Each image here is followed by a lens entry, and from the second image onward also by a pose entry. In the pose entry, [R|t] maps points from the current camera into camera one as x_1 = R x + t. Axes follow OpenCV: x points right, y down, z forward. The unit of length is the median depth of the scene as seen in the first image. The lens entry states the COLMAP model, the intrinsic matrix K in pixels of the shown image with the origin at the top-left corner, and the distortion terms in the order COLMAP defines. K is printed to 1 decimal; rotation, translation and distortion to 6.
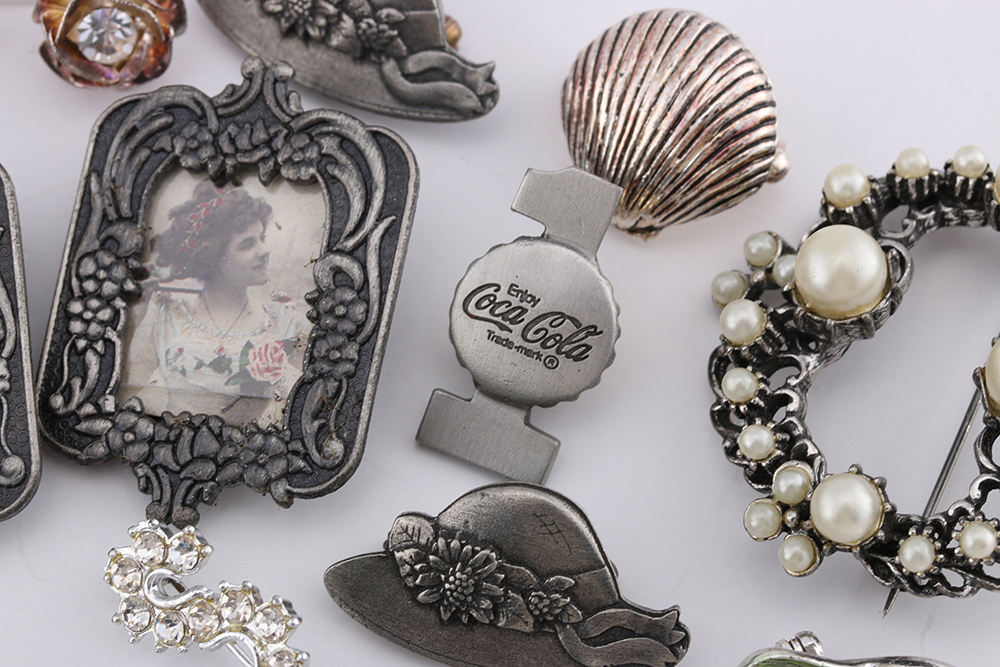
lens RADIAL K [[3601.9, 0, 499.8], [0, 3601.9, 332.5], [0, 0, 1]] dist [-0.154142, 0.000000]
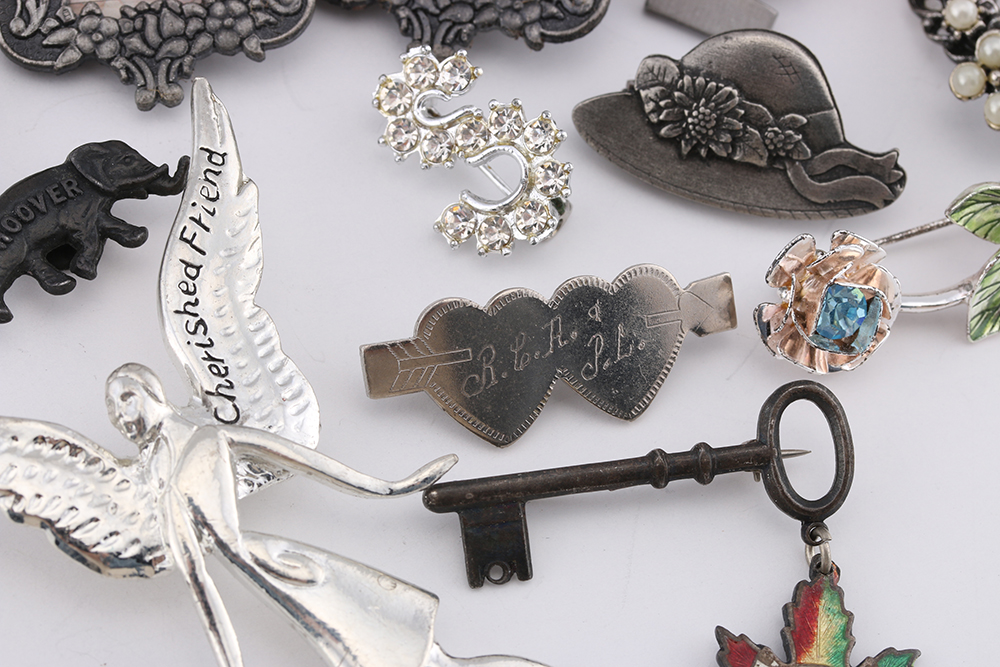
lens RADIAL K [[3601.9, 0, 499.1], [0, 3601.9, 335.0], [0, 0, 1]] dist [-0.154142, 0.000000]
pose [[0.993073, 0.040255, 0.110391, -0.187491], [-0.033656, 0.997570, -0.061004, 0.201130], [-0.112578, 0.056866, 0.992014, -0.071919]]
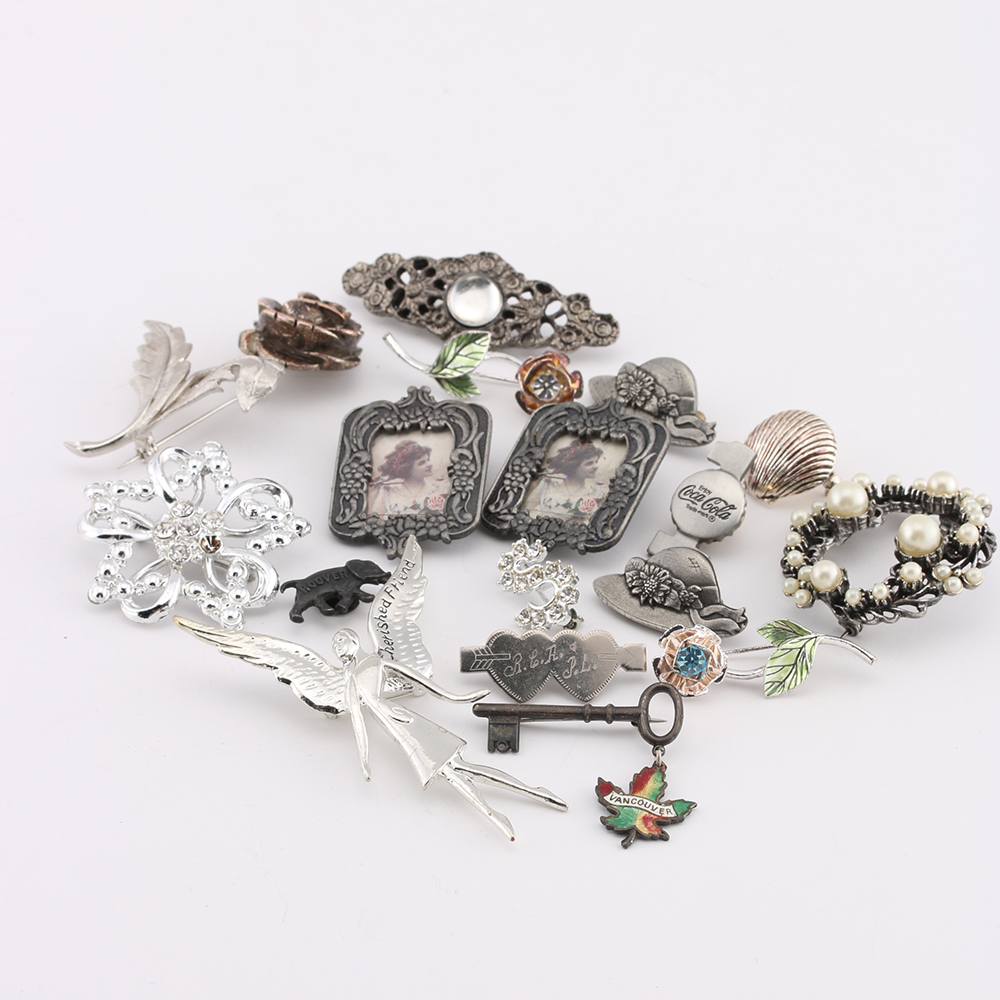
lens RADIAL K [[4568.1, 0, 500.2], [0, 4568.1, 499.9], [0, 0, 1]] dist [-0.357493, 0.000000]
pose [[0.974015, 0.139452, -0.178462, 0.392113], [-0.203316, 0.885549, -0.417691, 1.213762], [0.099790, 0.443121, 0.890890, -1.547048]]
